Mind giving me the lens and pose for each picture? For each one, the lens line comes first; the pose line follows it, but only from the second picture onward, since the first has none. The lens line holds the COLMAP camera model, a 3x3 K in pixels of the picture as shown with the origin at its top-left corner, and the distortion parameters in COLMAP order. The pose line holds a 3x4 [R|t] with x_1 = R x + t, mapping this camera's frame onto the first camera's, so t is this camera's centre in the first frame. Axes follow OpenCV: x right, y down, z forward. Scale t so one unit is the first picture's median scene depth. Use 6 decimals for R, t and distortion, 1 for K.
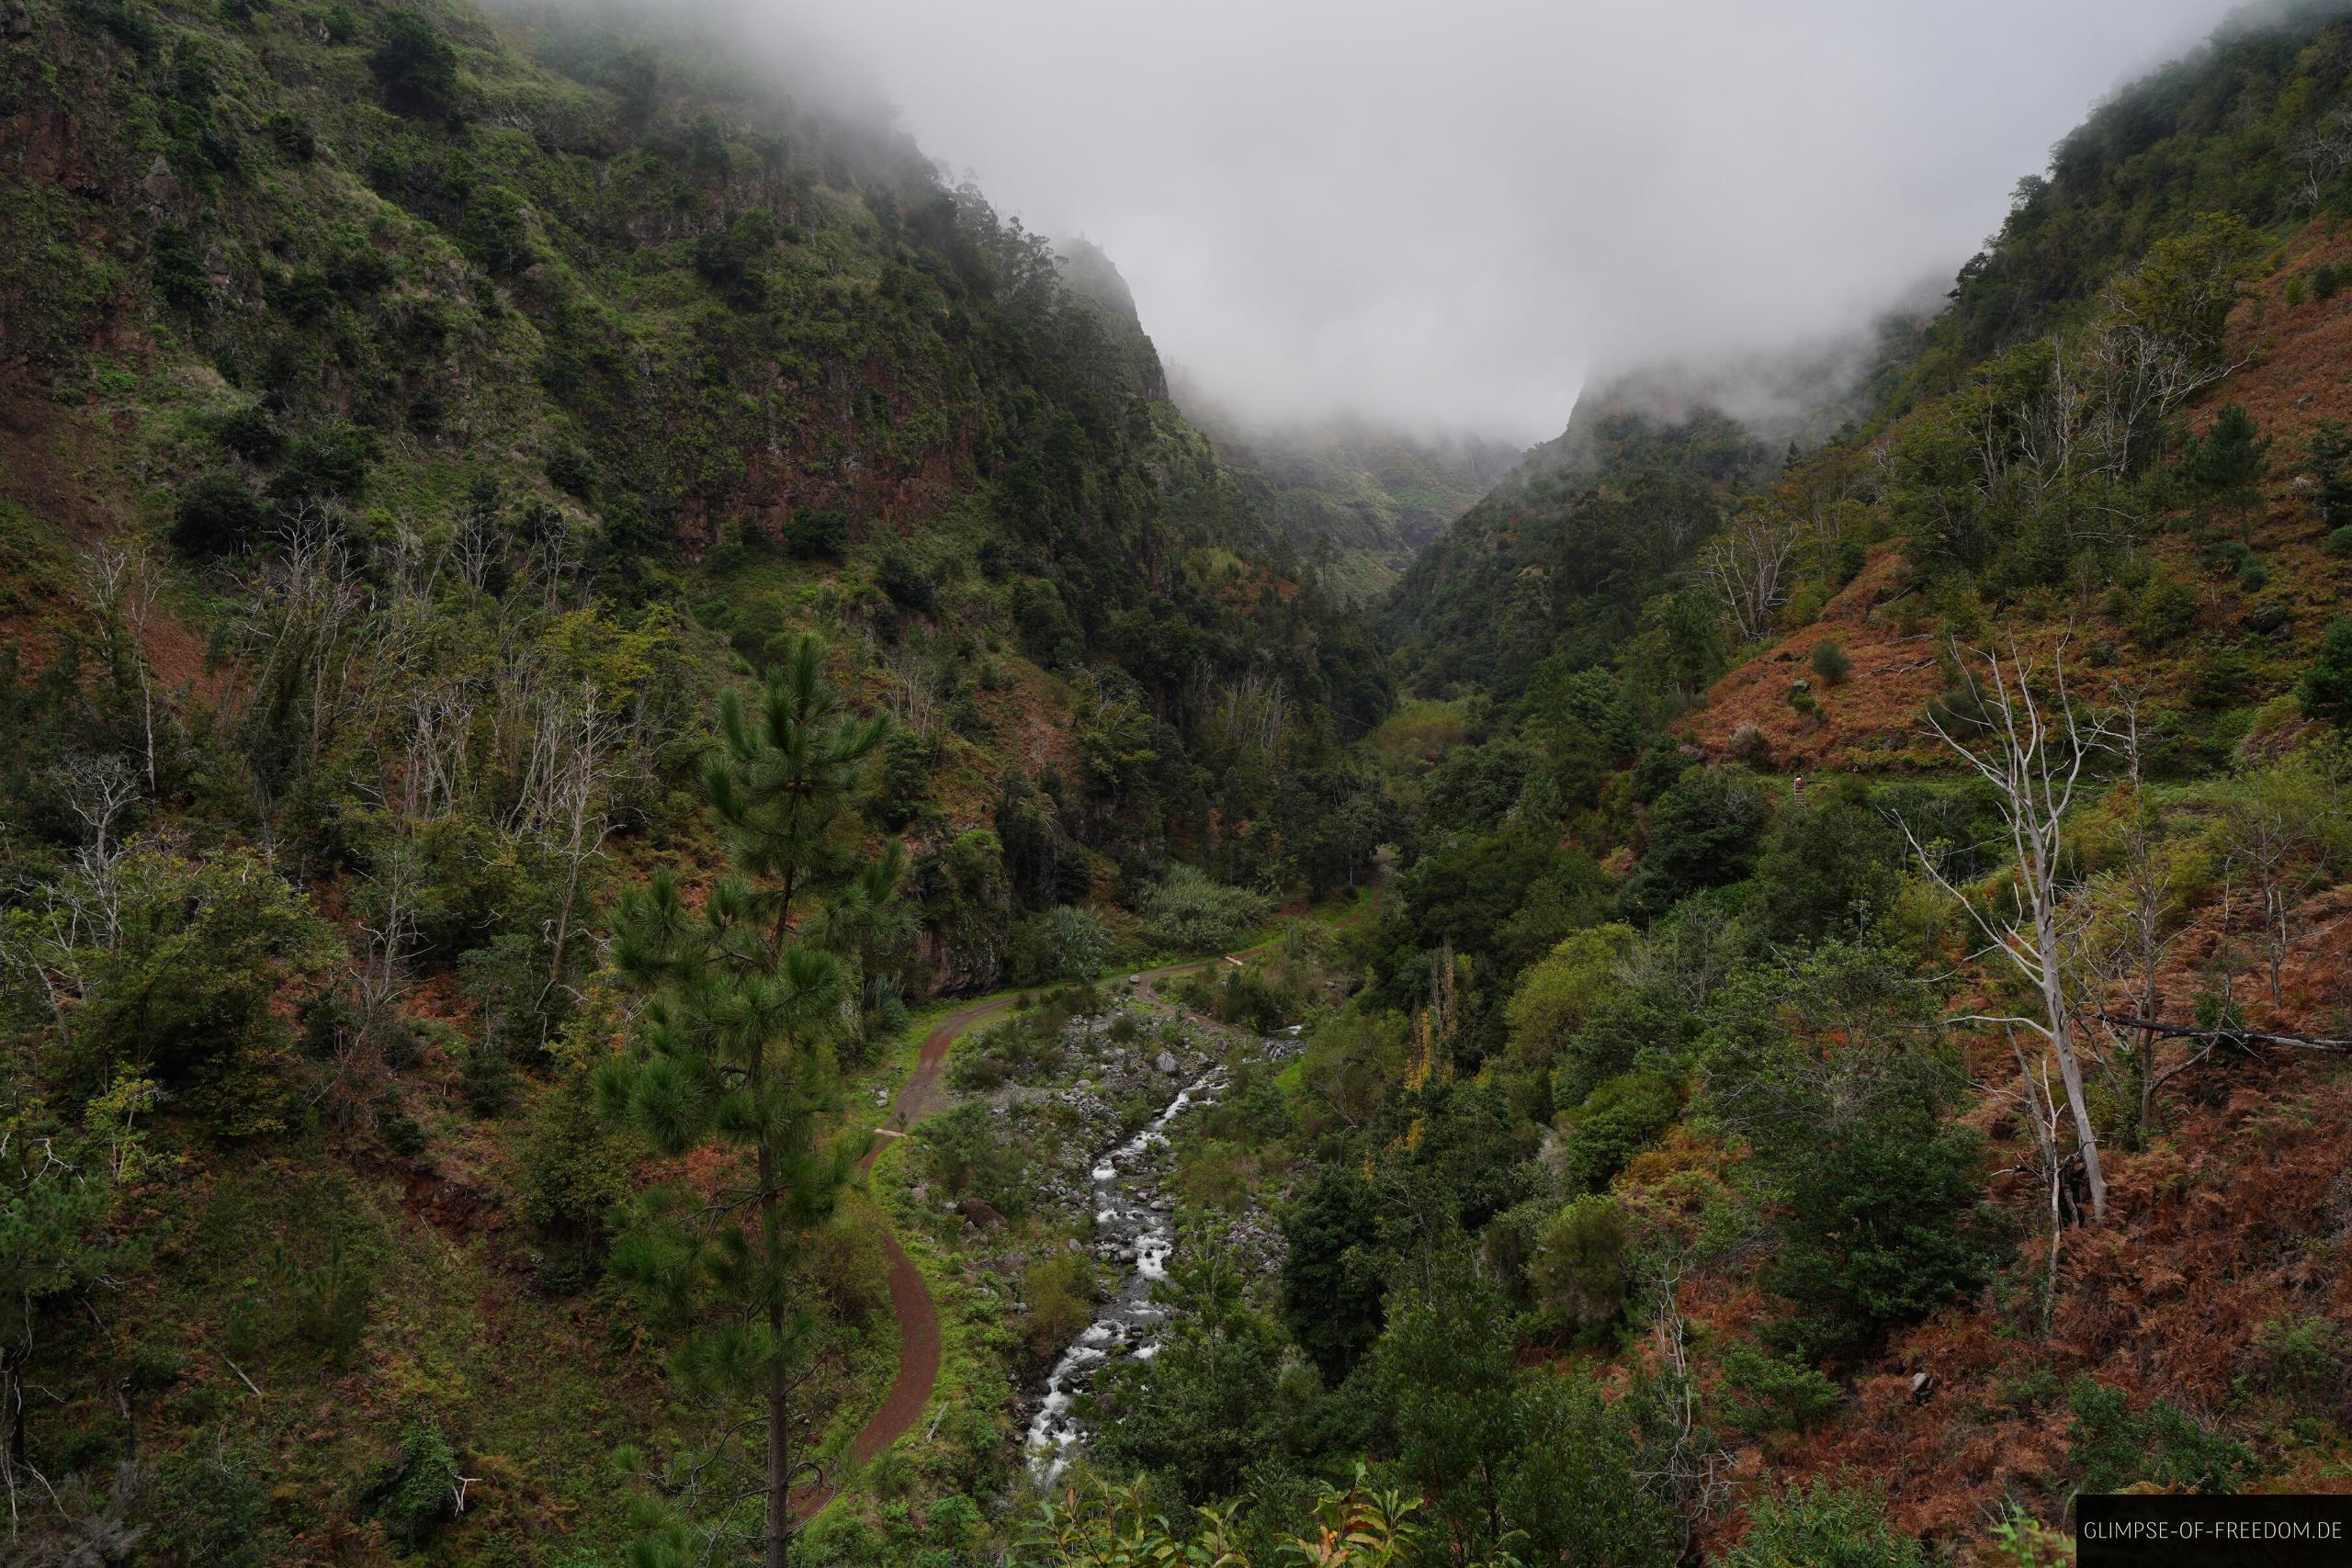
lens RADIAL K [[1670.6, 0, 1175.5], [0, 1670.6, 782.4], [0, 0, 1]] dist [-0.001921, 0.000128]
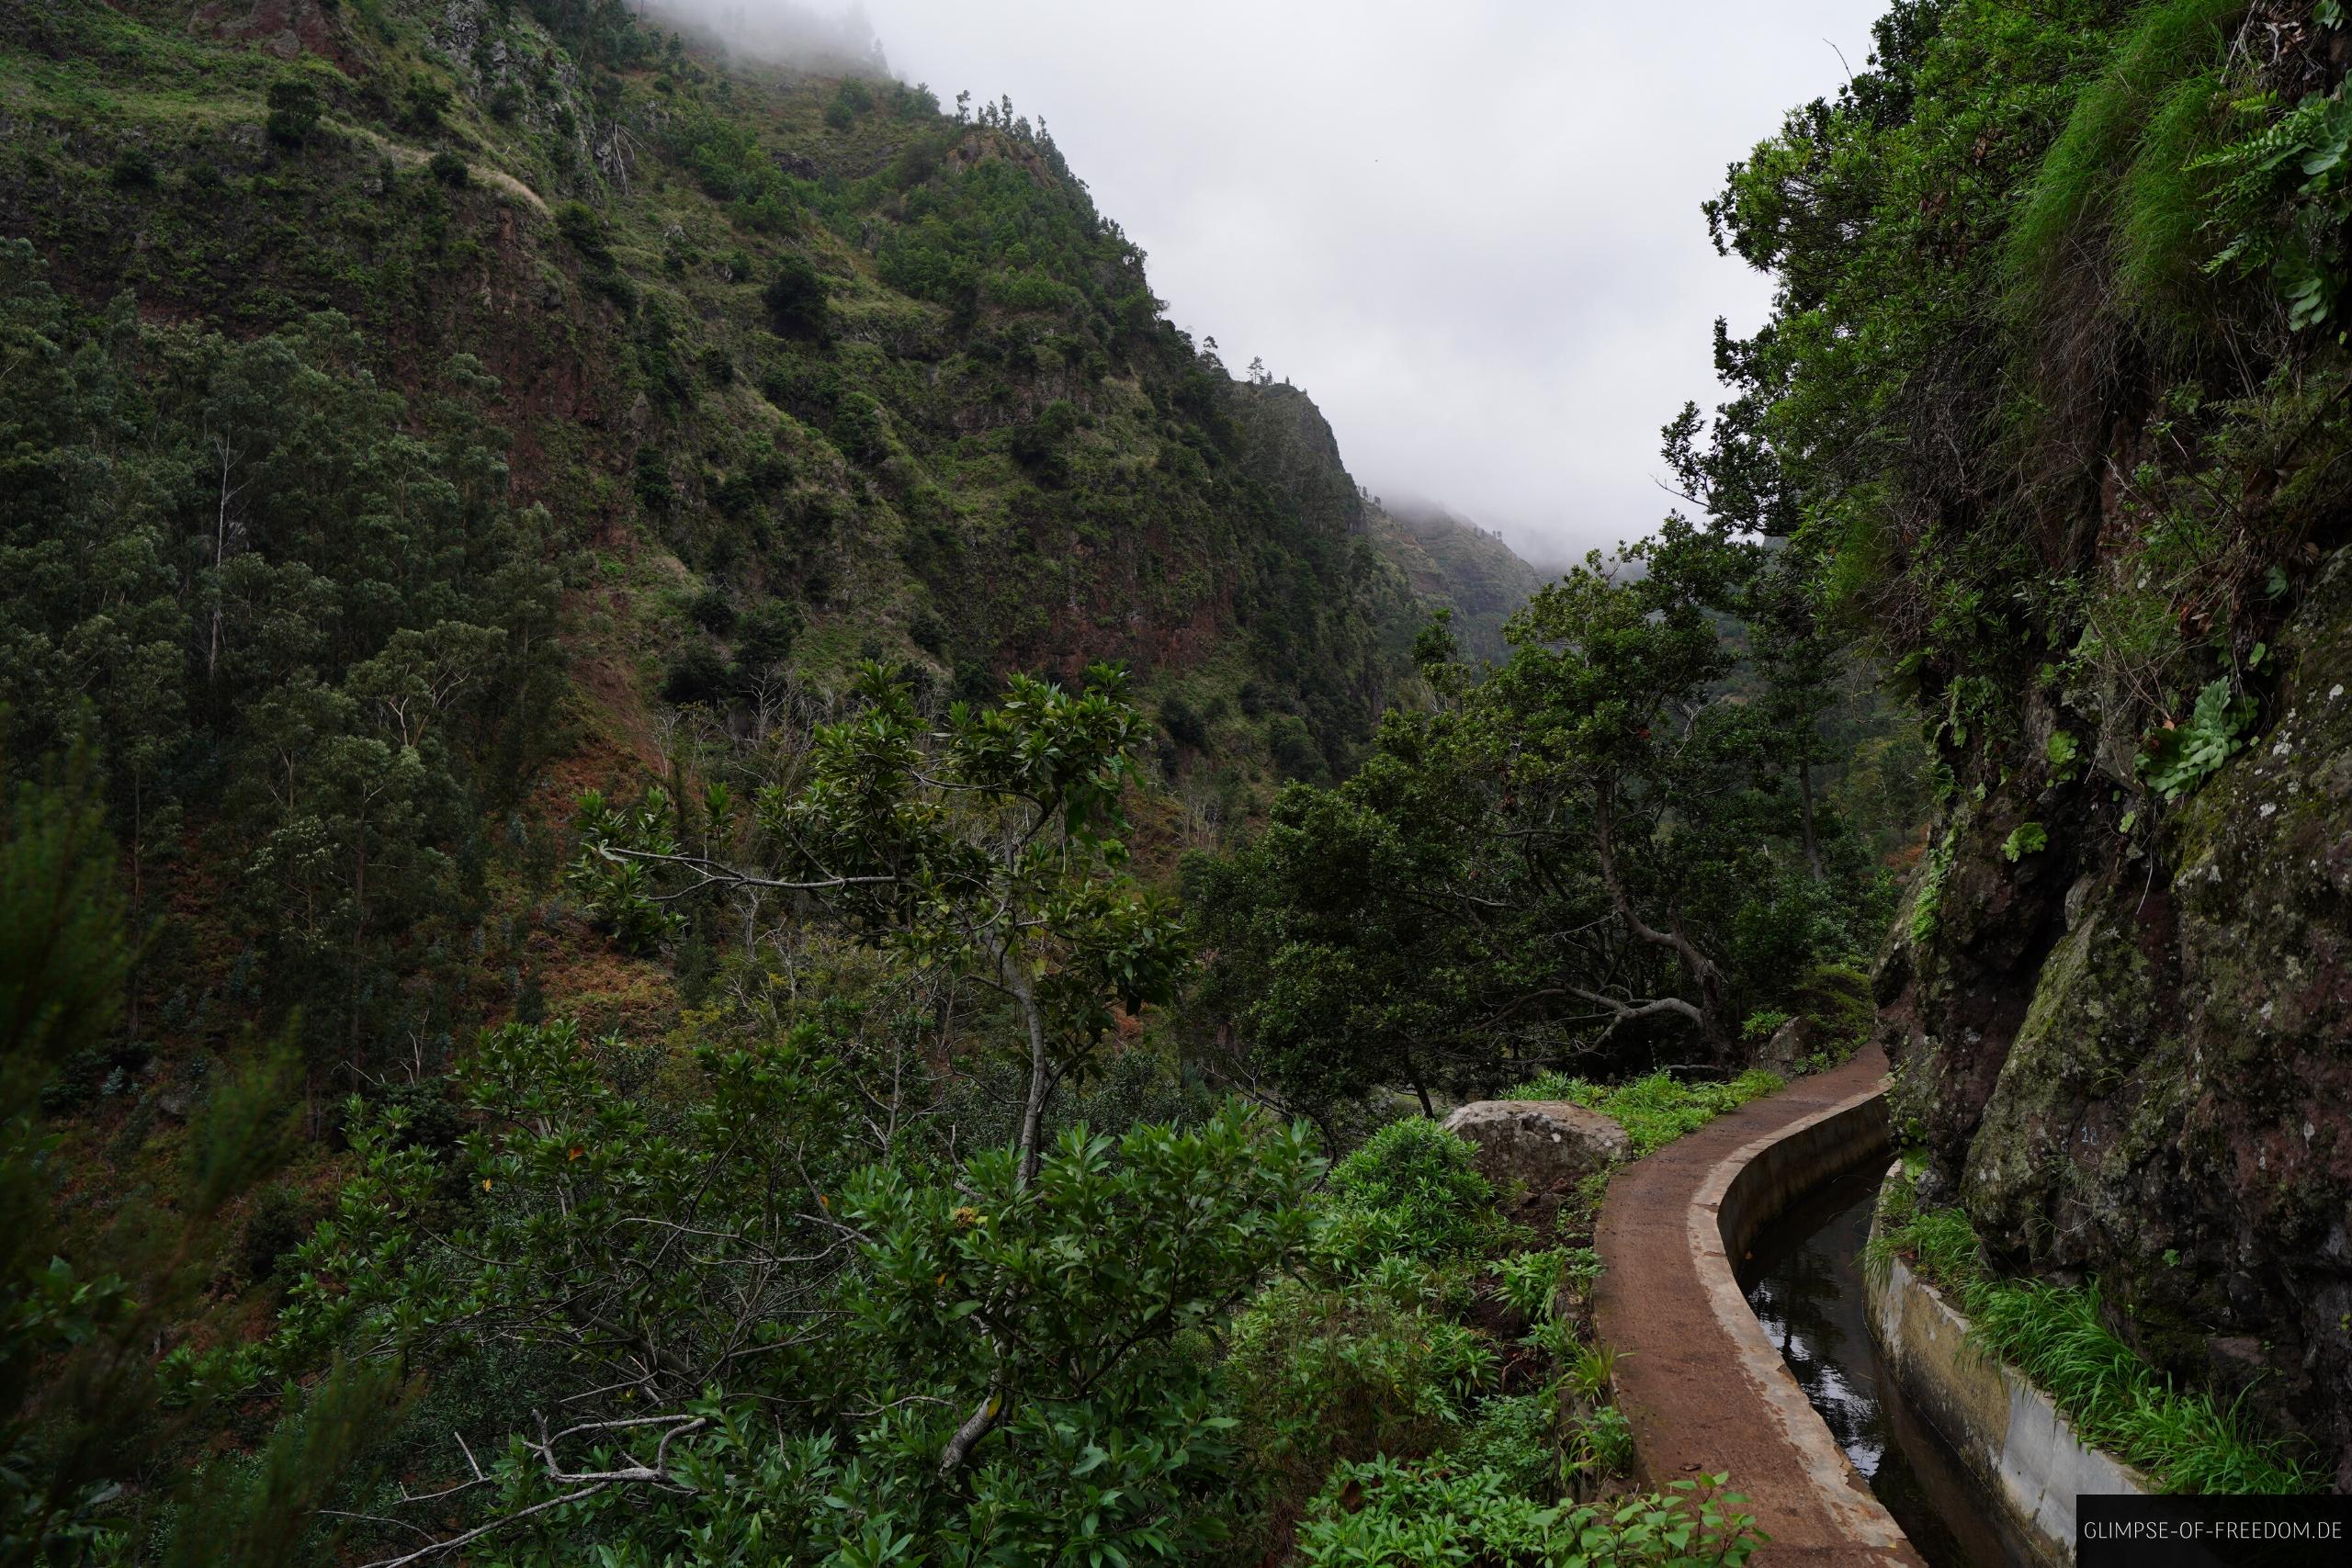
lens RADIAL K [[1670.6, 0, 1175.2], [0, 1670.6, 780.6], [0, 0, 1]] dist [-0.001921, 0.000128]
pose [[0.994178, 0.008151, -0.107443, -0.048636], [-0.015871, 0.997336, -0.071193, 0.002463], [0.106577, 0.072484, 0.991659, -0.143926]]
